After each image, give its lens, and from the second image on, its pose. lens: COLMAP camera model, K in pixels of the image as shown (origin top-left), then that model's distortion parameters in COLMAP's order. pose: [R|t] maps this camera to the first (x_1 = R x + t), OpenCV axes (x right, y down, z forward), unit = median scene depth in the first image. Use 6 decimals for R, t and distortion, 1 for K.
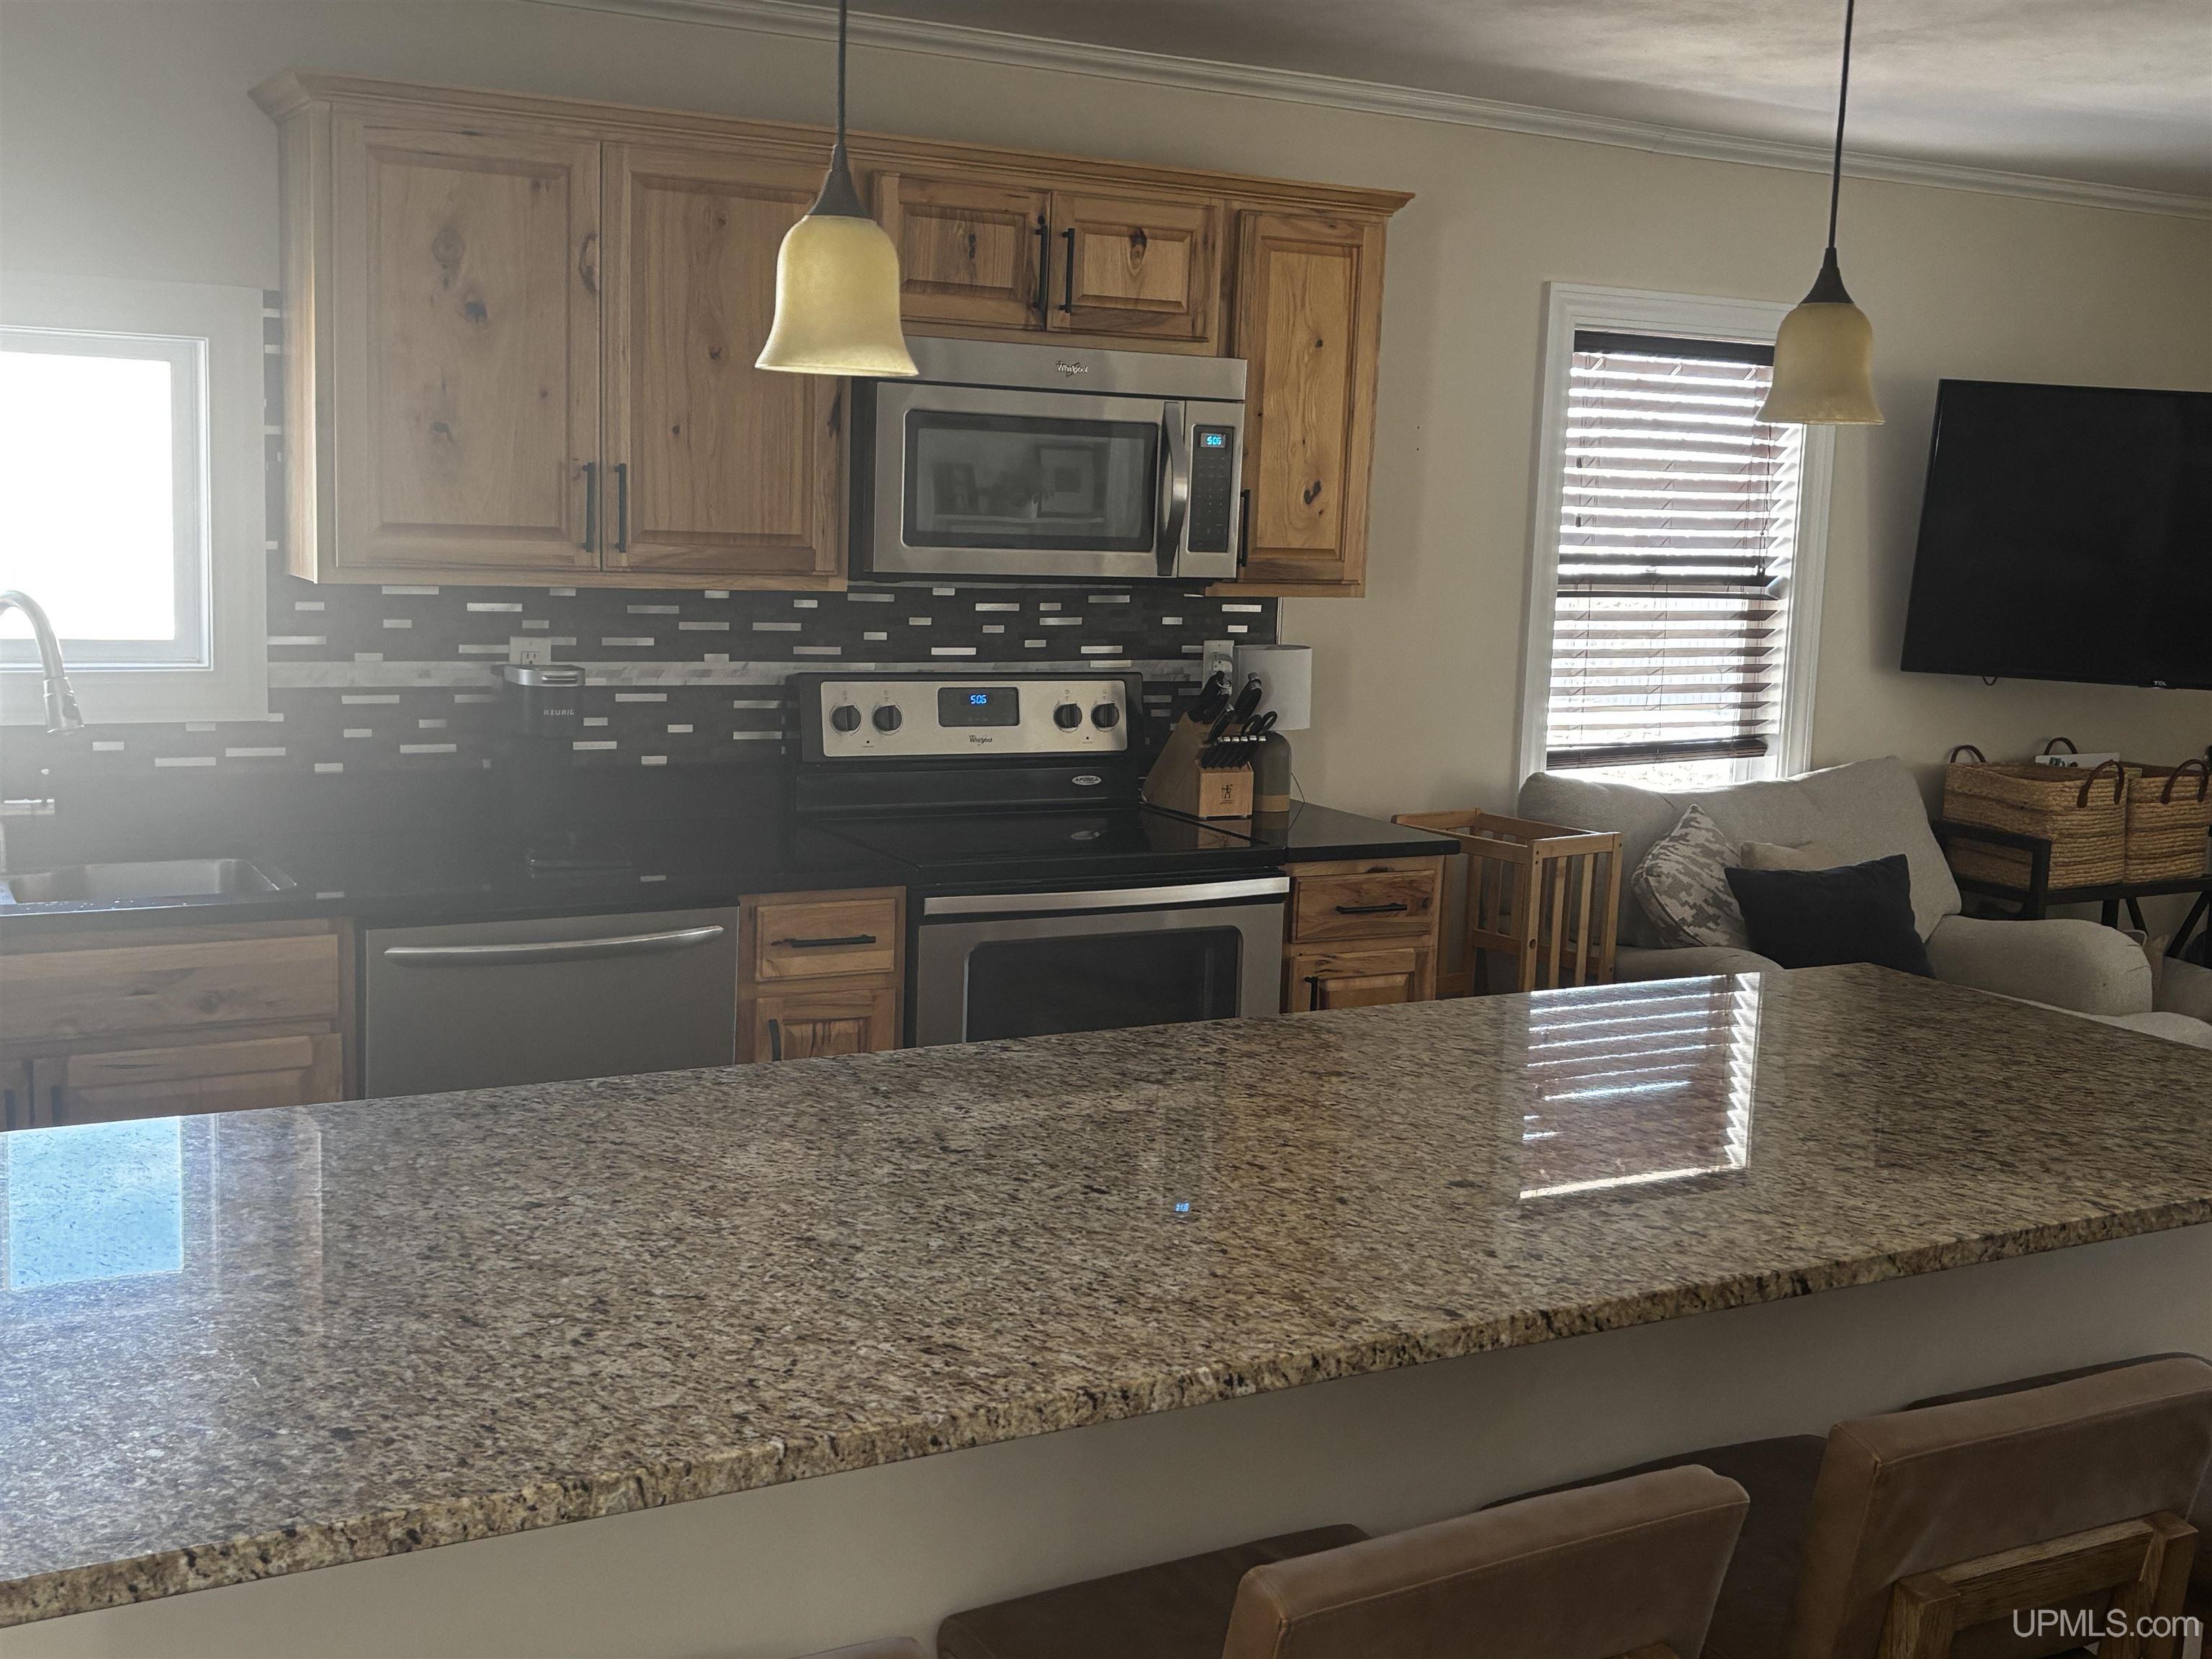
lens RADIAL K [[2368.5, 0, 1106.0], [0, 2368.5, 829.5], [0, 0, 1]] dist [0.193585, -0.673964]
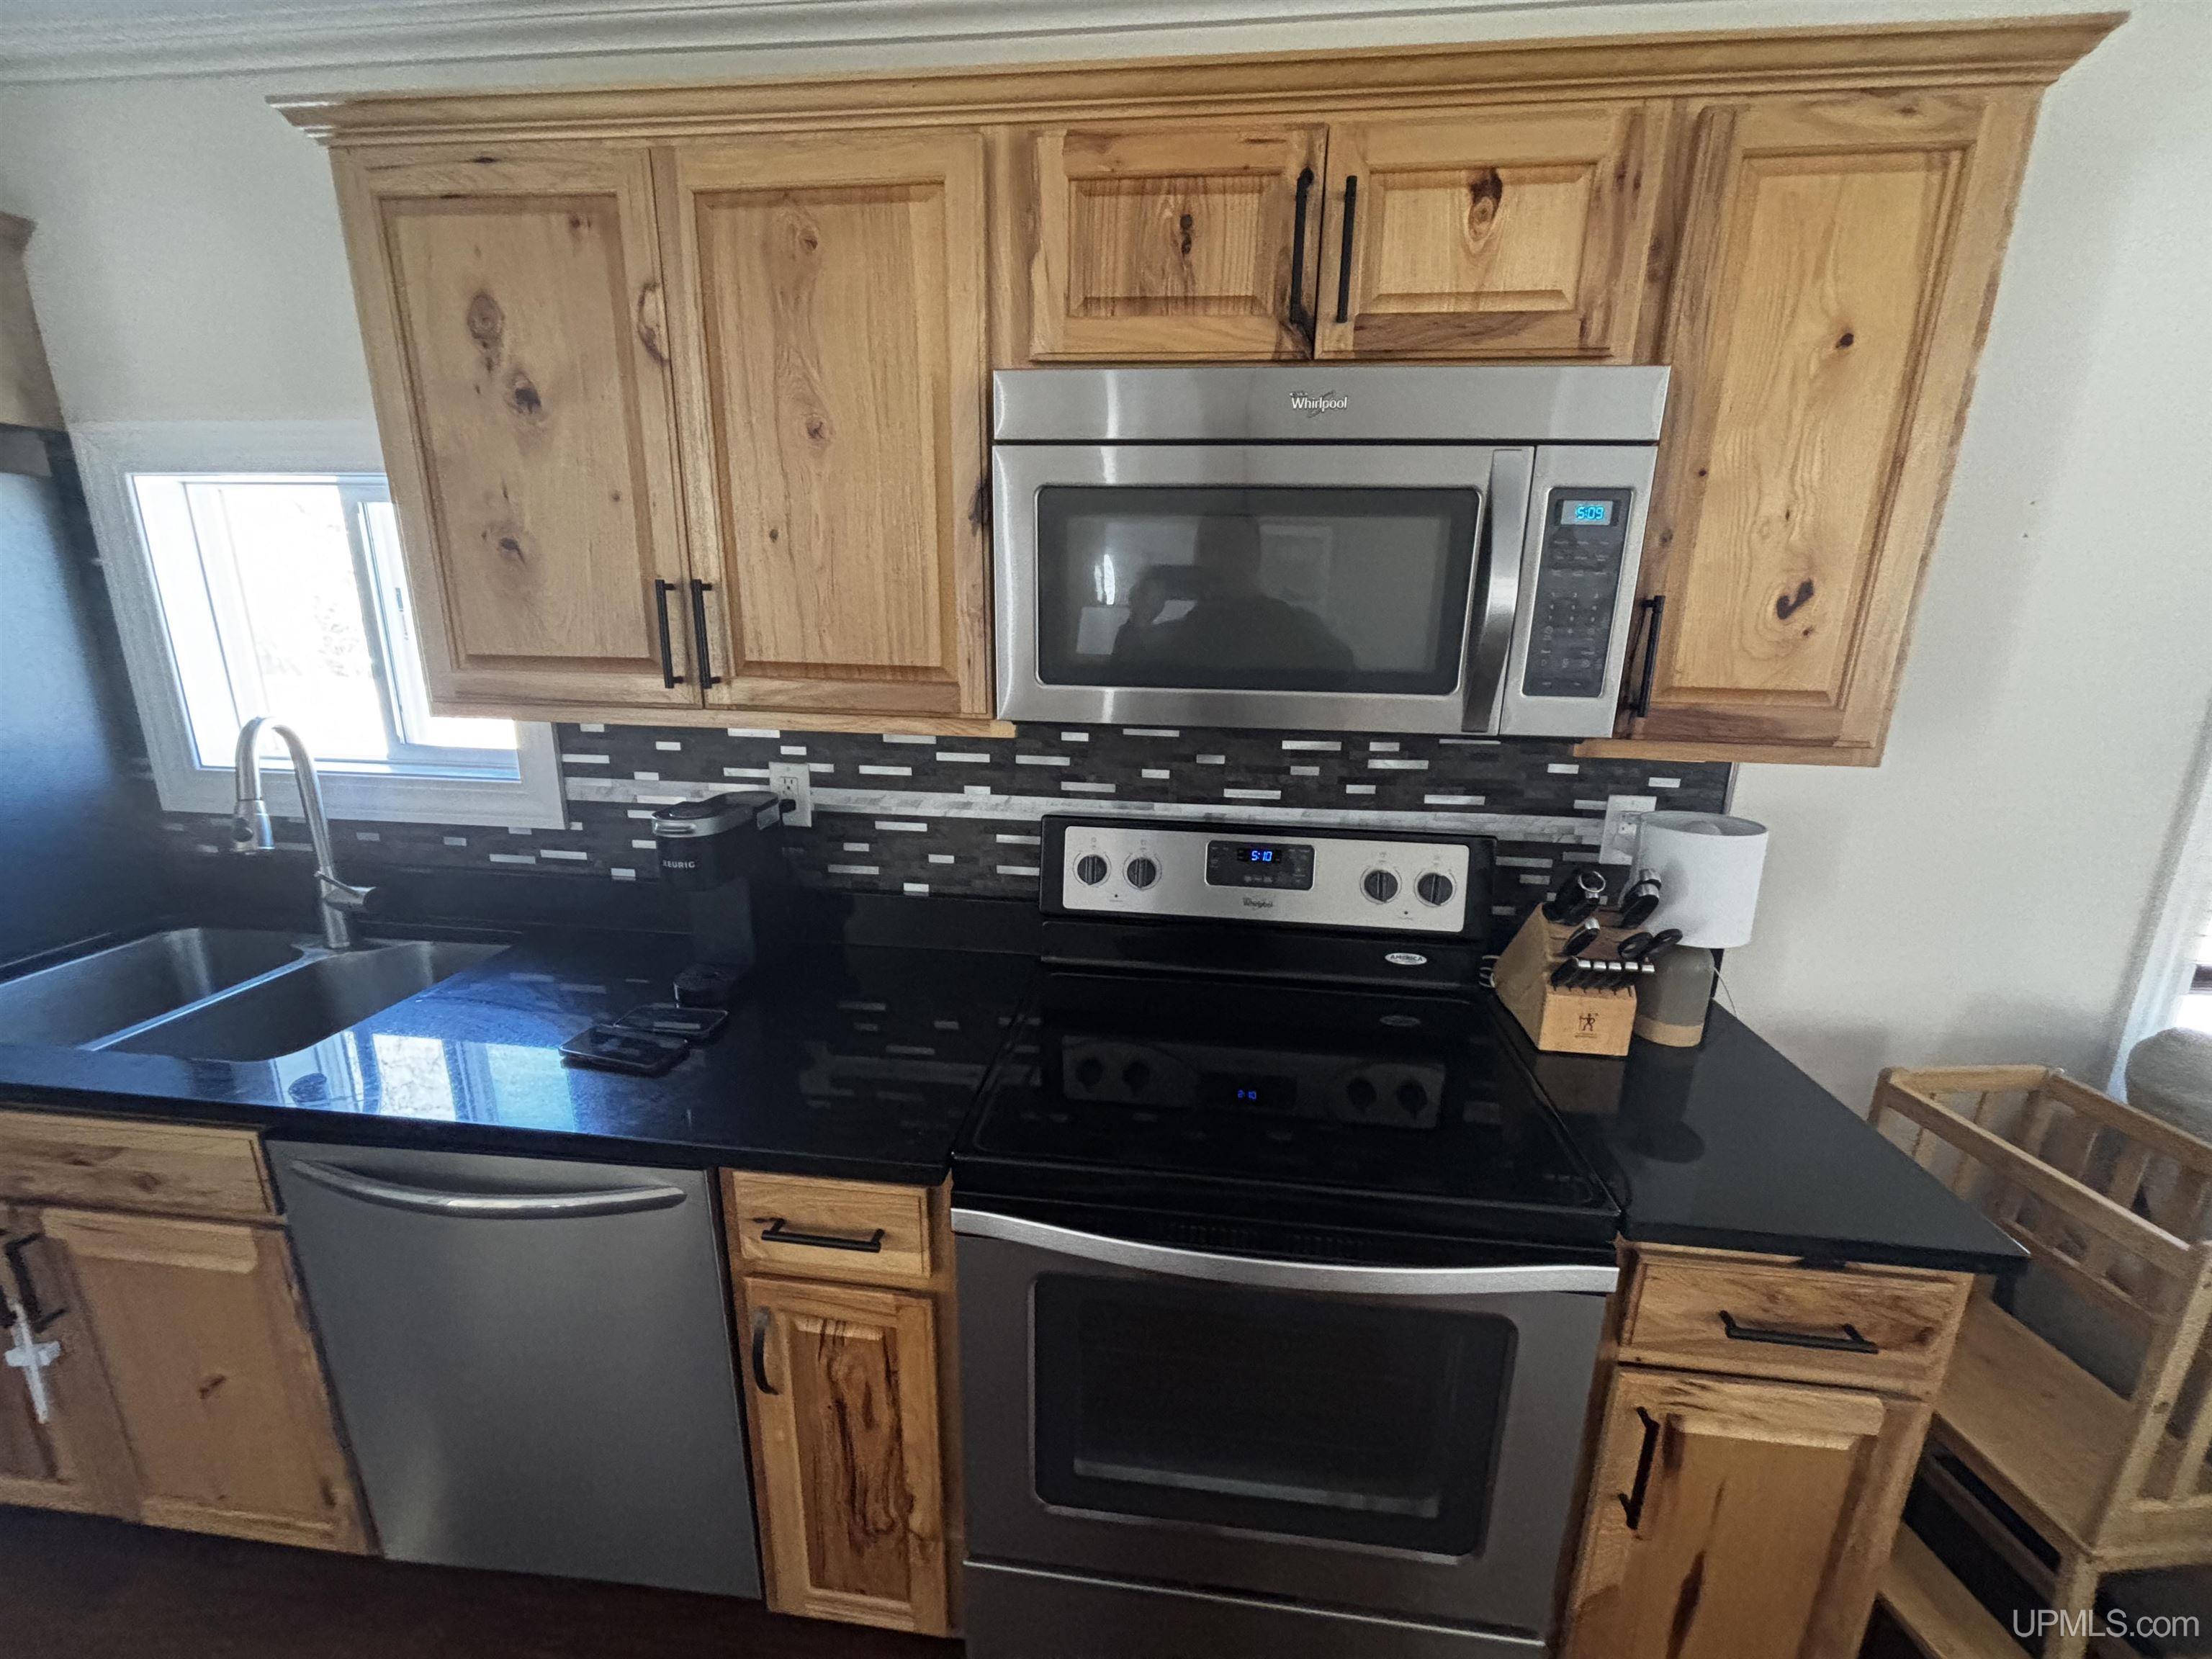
lens RADIAL K [[891.1, 0, 1106.0], [0, 891.1, 829.5], [0, 0, 1]] dist [0.002437, 0.000793]
pose [[0.813954, 0.121576, -0.568065, 0.088164], [-0.070513, 0.991302, 0.111120, -0.105009], [0.576634, -0.050390, 0.815447, 0.775253]]
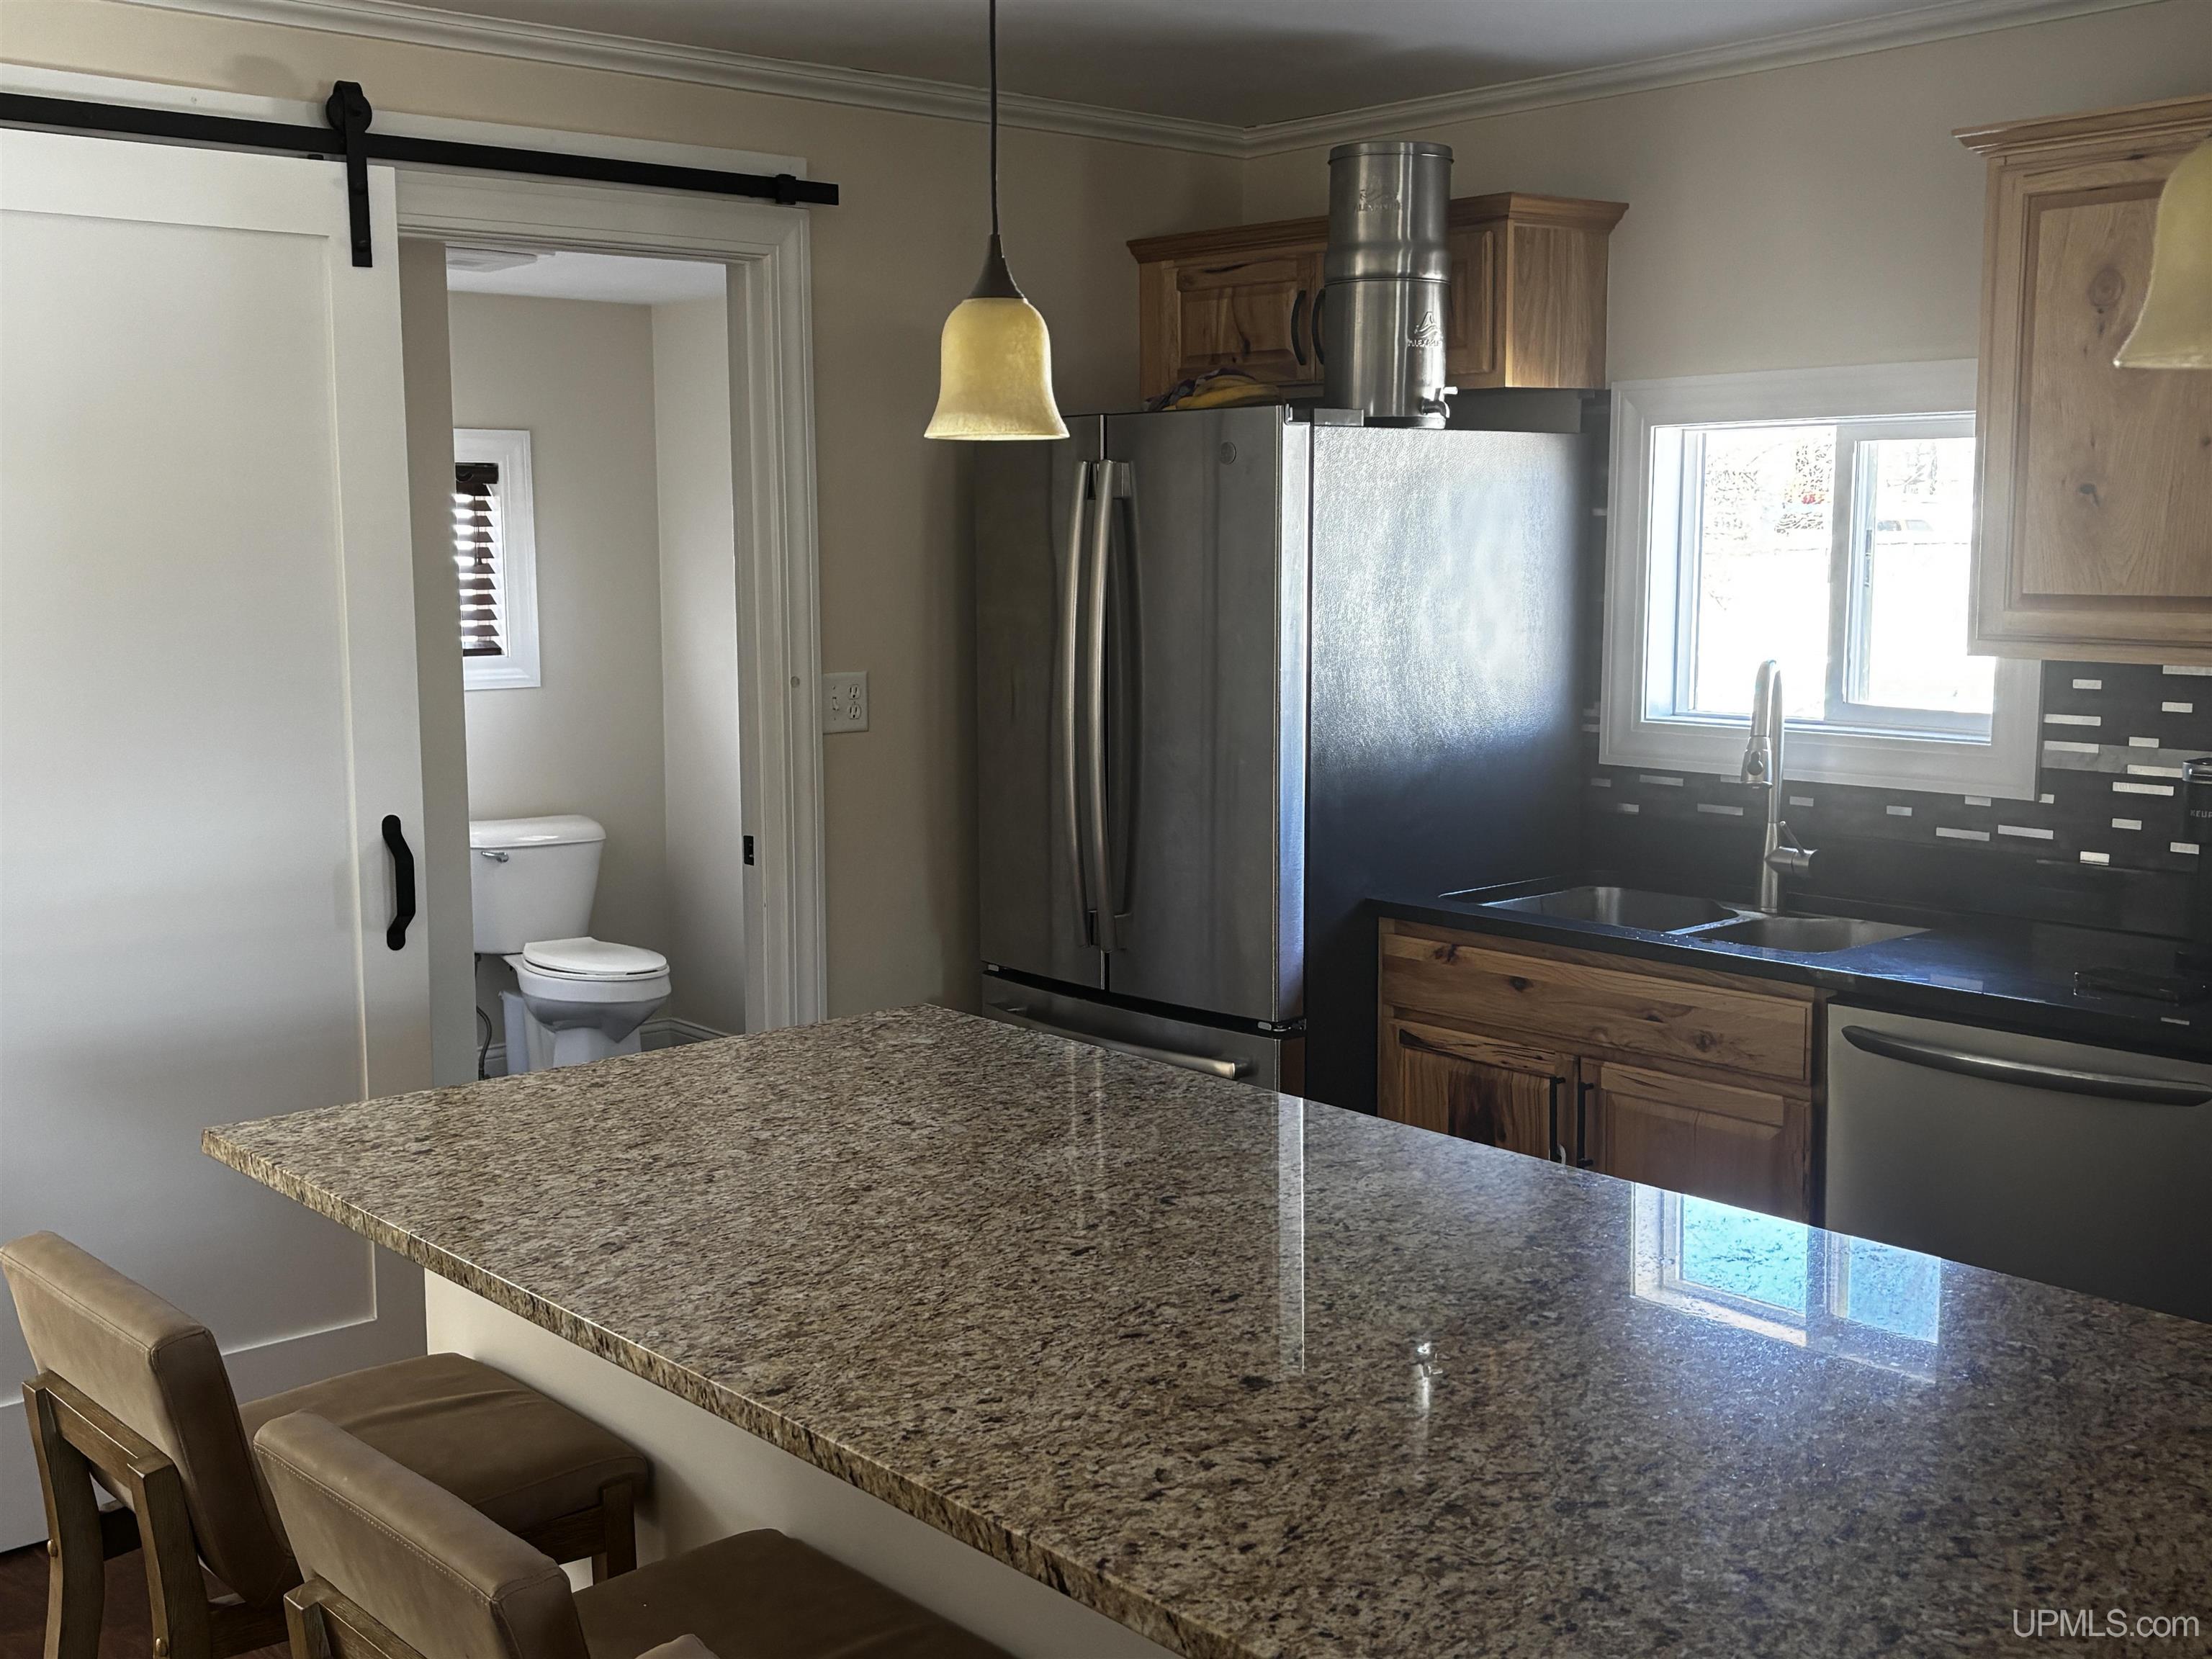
lens RADIAL K [[2382.1, 0, 1114.8], [0, 2382.1, 815.5], [0, 0, 1]] dist [0.087089, -0.014090]
pose [[0.207683, 0.081146, -0.974825, 0.499034], [-0.130289, 0.989969, 0.054649, -0.042616], [0.969481, 0.115659, 0.216172, 0.416210]]
